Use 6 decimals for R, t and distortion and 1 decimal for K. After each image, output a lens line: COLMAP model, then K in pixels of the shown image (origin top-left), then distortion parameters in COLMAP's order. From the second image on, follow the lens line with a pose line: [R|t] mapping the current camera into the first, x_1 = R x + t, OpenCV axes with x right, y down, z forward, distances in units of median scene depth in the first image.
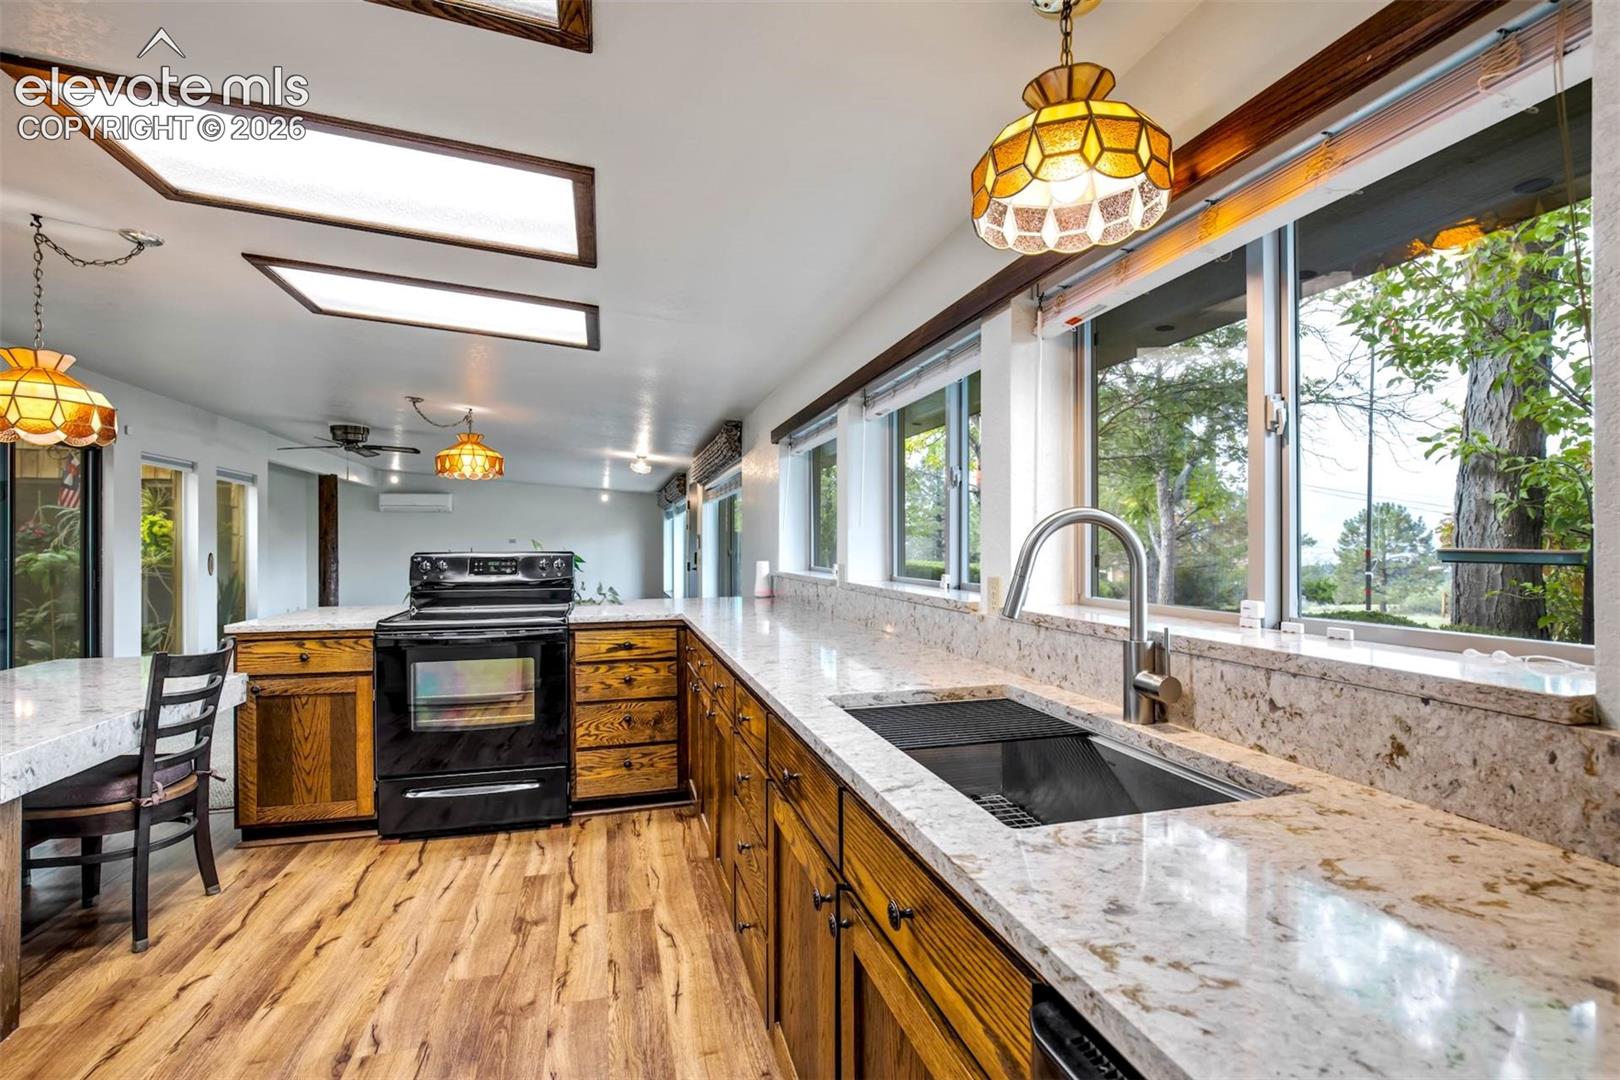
lens RADIAL K [[750.2, 0, 813.8], [0, 750.2, 538.2], [0, 0, 1]] dist [-0.018685, 0.005817]
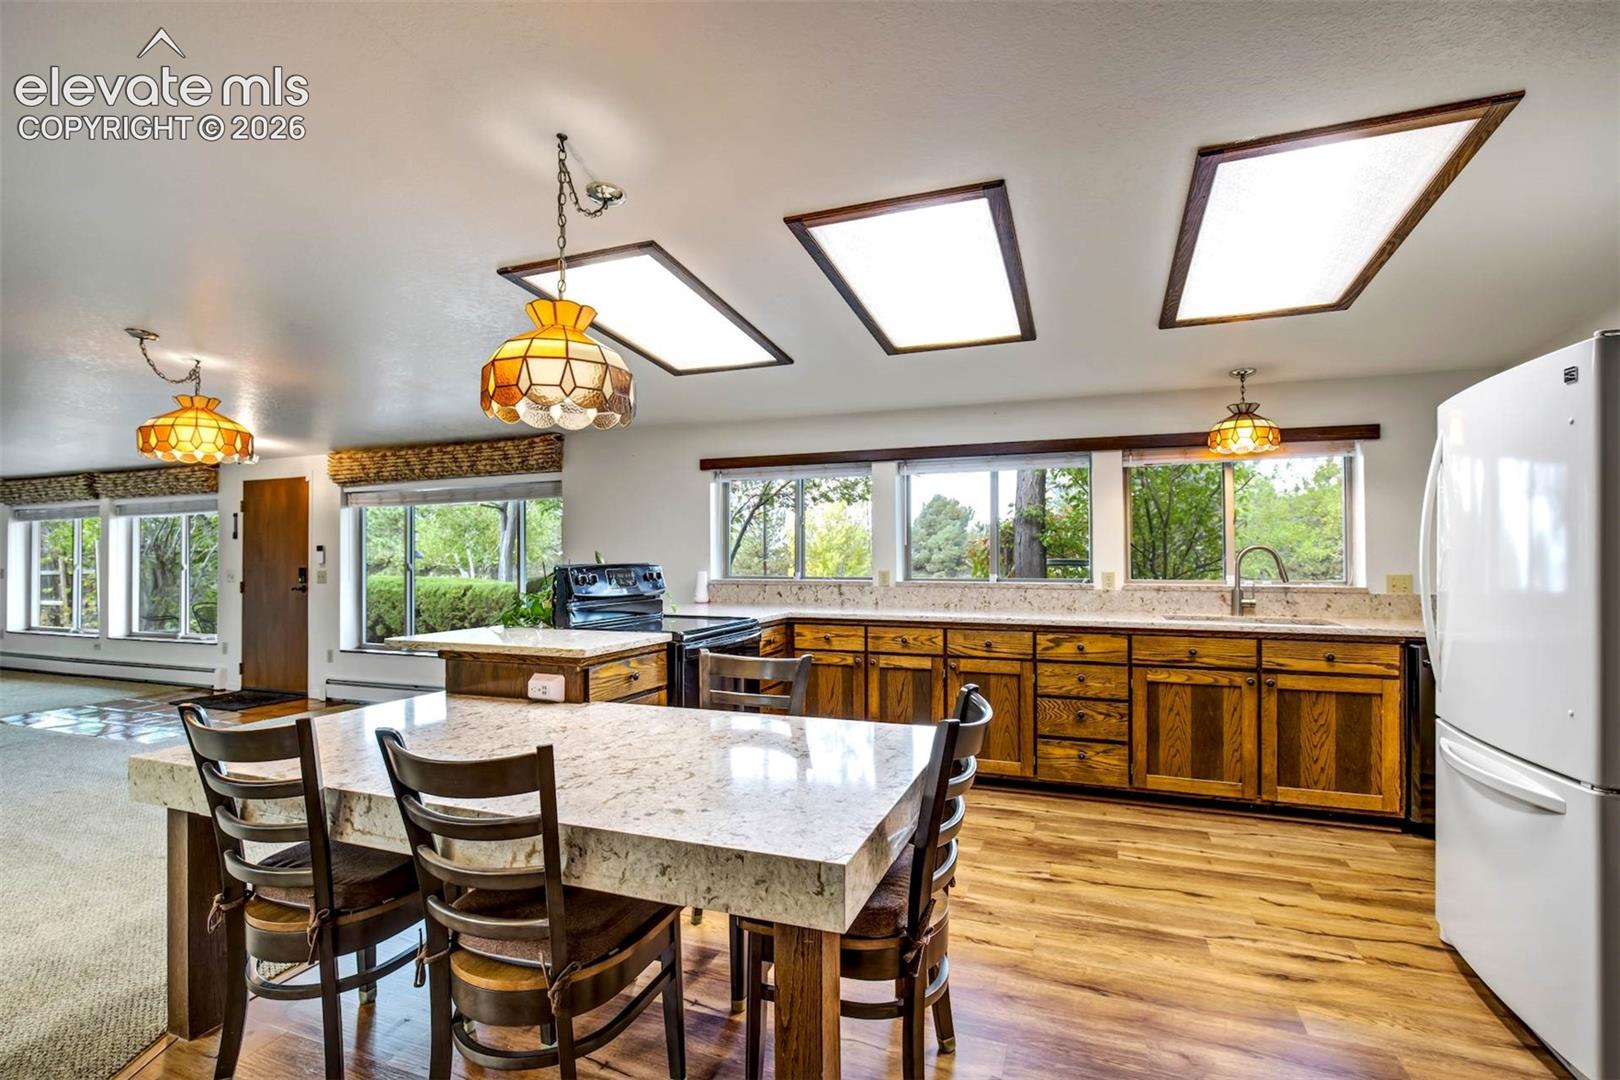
lens RADIAL K [[750.2, 0, 811.7], [0, 750.2, 554.7], [0, 0, 1]] dist [-0.018685, 0.005817]
pose [[0.579204, 0.004524, 0.815170, -1.835642], [-0.004055, 0.999988, -0.002669, 0.009239], [-0.815173, -0.001760, 0.579215, 0.401054]]
